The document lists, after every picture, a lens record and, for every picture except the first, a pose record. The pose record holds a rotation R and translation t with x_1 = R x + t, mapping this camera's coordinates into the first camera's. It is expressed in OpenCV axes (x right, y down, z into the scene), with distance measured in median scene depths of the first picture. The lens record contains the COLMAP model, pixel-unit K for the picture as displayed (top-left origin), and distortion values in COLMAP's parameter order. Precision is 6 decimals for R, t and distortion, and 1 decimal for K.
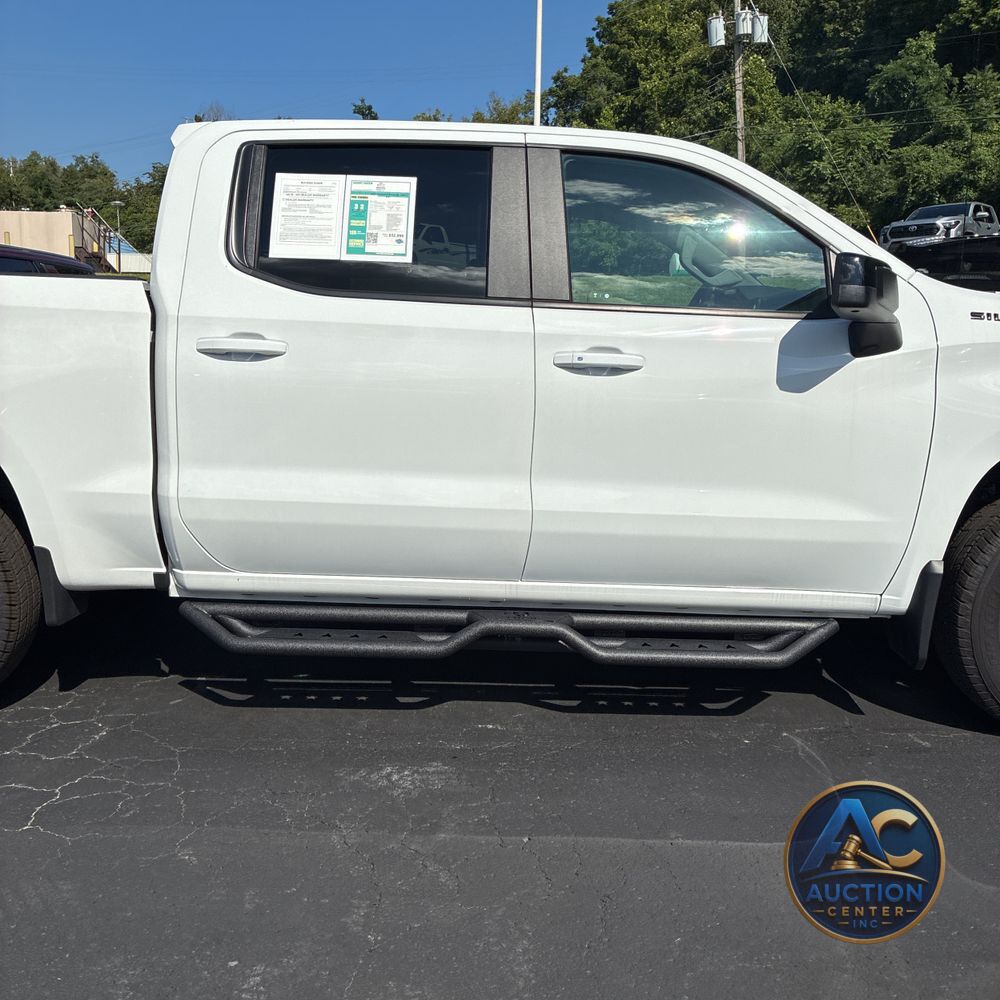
lens RADIAL K [[1019.5, 0, 488.9], [0, 1019.5, 484.3], [0, 0, 1]] dist [0.042659, 0.010454]
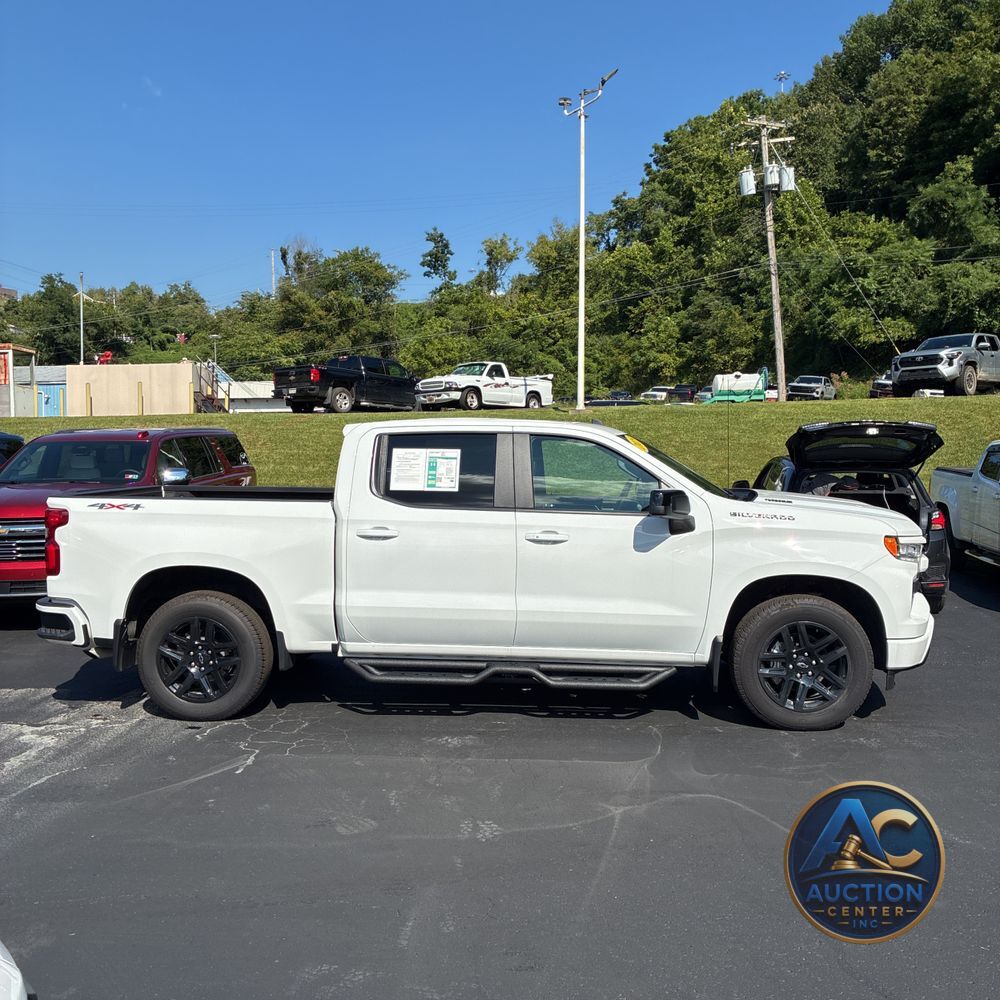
lens RADIAL K [[996.7, 0, 505.7], [0, 996.7, 470.7], [0, 0, 1]] dist [0.065848, -0.004708]
pose [[0.998609, -0.014316, -0.050745, 0.107353], [0.008345, 0.993216, -0.115980, -0.018301], [0.052061, 0.115395, 0.991954, -0.867962]]
